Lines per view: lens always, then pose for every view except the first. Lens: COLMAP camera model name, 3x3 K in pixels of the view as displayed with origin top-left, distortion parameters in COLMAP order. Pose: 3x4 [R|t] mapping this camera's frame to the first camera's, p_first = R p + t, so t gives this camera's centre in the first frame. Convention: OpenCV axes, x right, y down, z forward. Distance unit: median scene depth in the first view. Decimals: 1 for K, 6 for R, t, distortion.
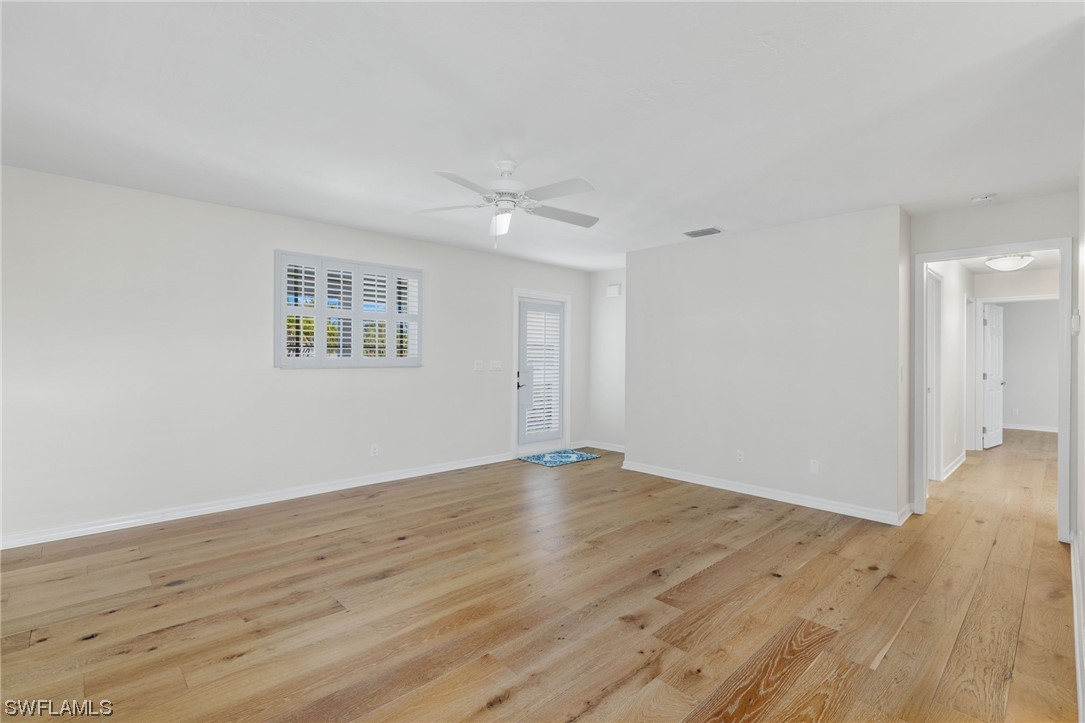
lens RADIAL K [[501.5, 0, 541.9], [0, 501.5, 357.0], [0, 0, 1]] dist [-0.002869, 0.000090]
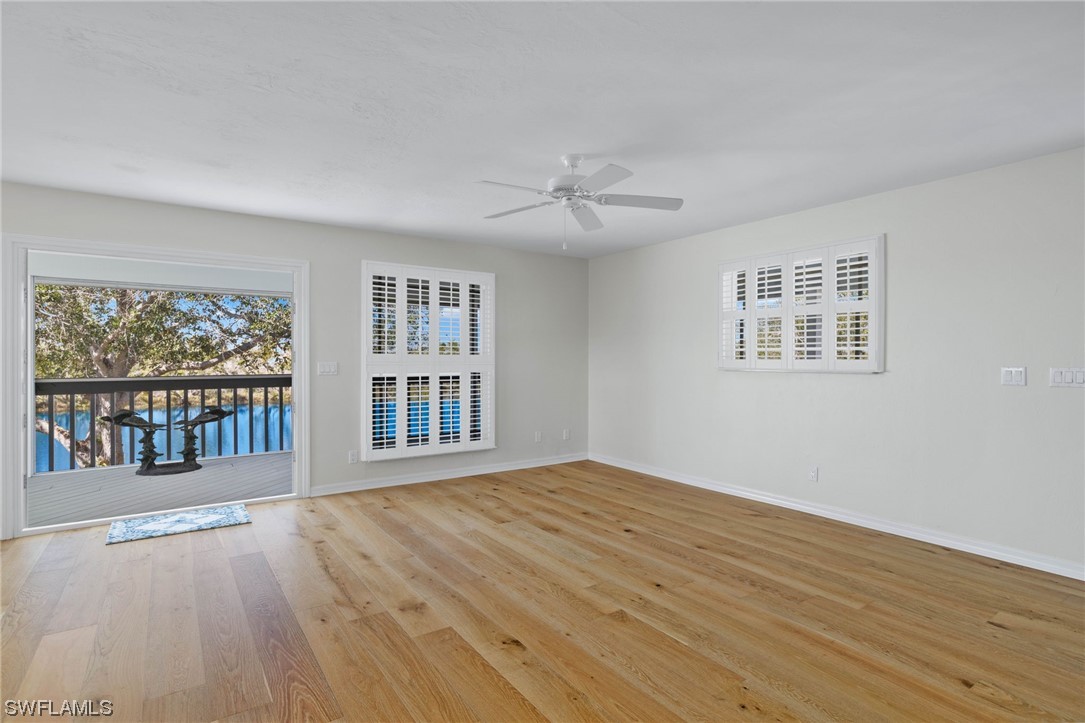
lens RADIAL K [[542.6, 0, 540.6], [0, 542.6, 363.5], [0, 0, 1]] dist [0.000306, -0.000129]
pose [[-0.156672, 0.000846, -0.987650, 0.935547], [-0.005124, 0.999985, 0.001670, 0.011094], [0.987637, 0.005322, -0.156665, 1.066413]]
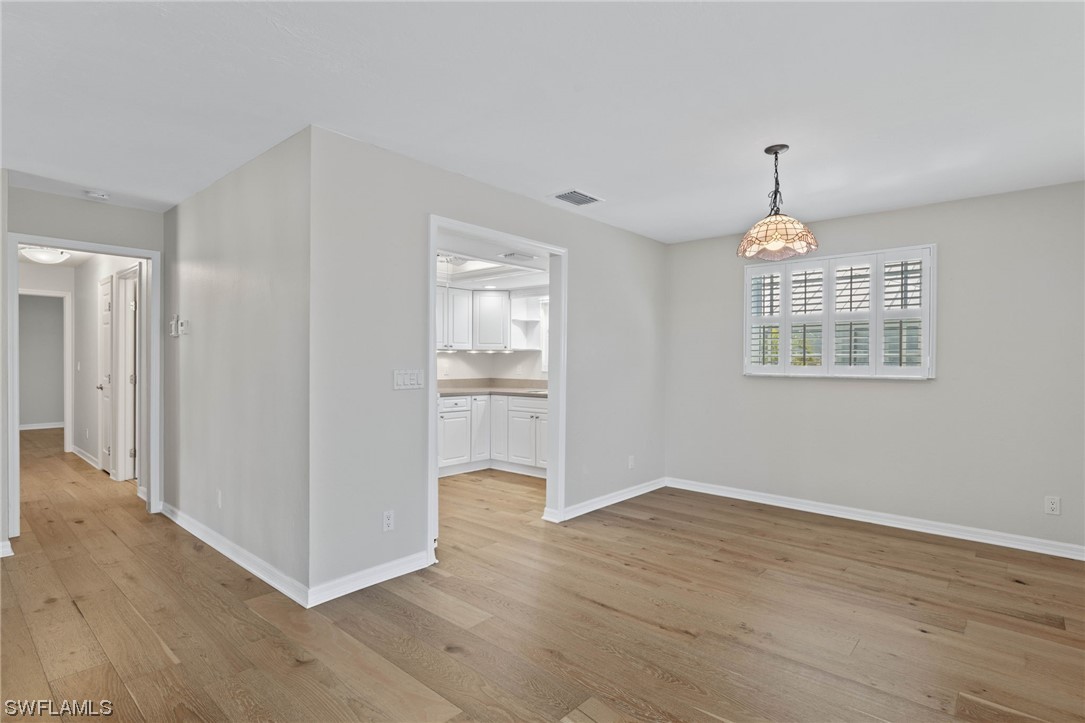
lens RADIAL K [[542.6, 0, 540.6], [0, 542.6, 363.5], [0, 0, 1]] dist [0.000306, -0.000129]
pose [[-0.085418, -0.016739, 0.996205, -0.309478], [-0.006382, 0.999848, 0.016253, -0.003929], [-0.996325, -0.004969, -0.085511, 0.232166]]
